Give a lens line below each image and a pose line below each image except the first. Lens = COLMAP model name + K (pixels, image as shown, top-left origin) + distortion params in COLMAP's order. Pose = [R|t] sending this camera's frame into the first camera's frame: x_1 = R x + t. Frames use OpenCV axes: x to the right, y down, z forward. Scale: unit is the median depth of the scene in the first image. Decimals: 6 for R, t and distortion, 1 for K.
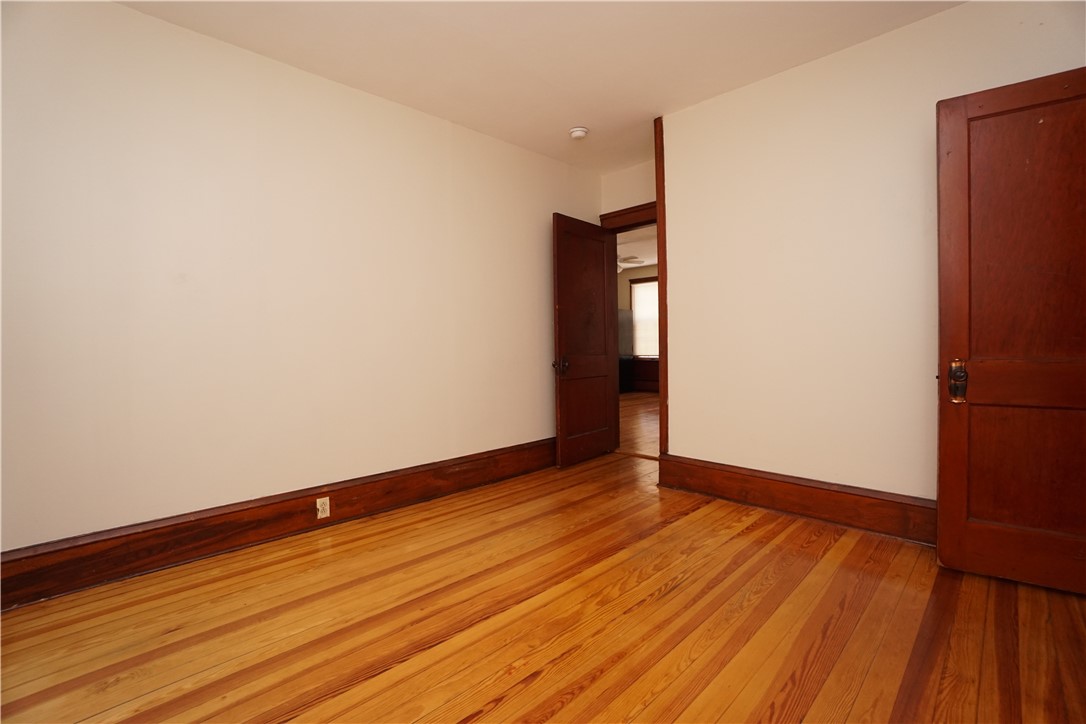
lens RADIAL K [[474.5, 0, 542.3], [0, 474.5, 355.2], [0, 0, 1]] dist [-0.062921, 0.024825]
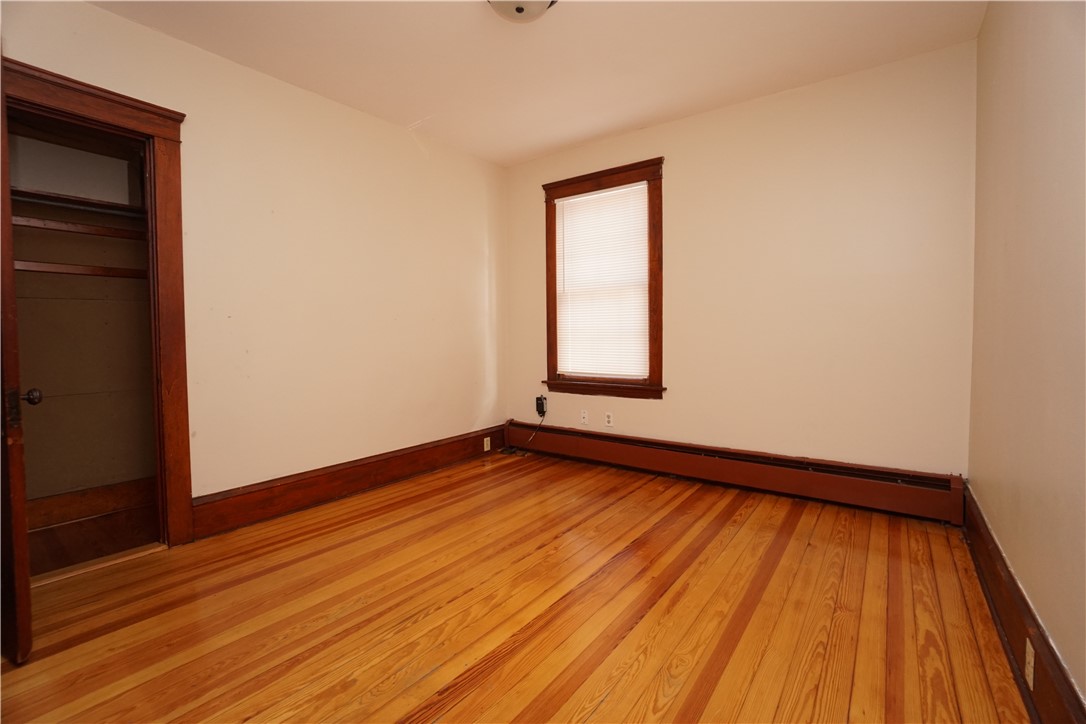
lens RADIAL K [[478.0, 0, 541.9], [0, 478.0, 352.9], [0, 0, 1]] dist [-0.065425, 0.024825]
pose [[-0.988135, 0.030620, -0.150507, 0.126705], [0.021689, 0.997925, 0.060631, -0.051991], [0.152051, 0.056648, -0.986748, 1.621391]]
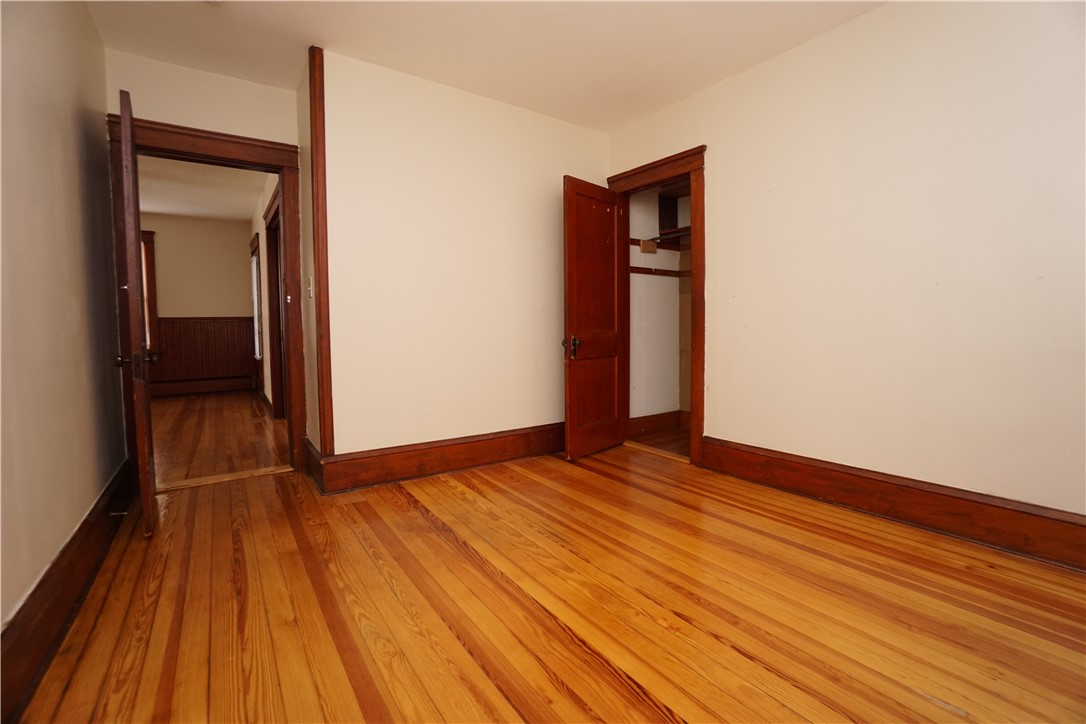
lens RADIAL K [[478.0, 0, 541.9], [0, 478.0, 352.9], [0, 0, 1]] dist [-0.065425, 0.024825]
pose [[0.170324, -0.043292, 0.984437, -0.721290], [0.028295, 0.998837, 0.039029, 0.006395], [-0.984982, 0.021207, 0.171351, 0.702293]]
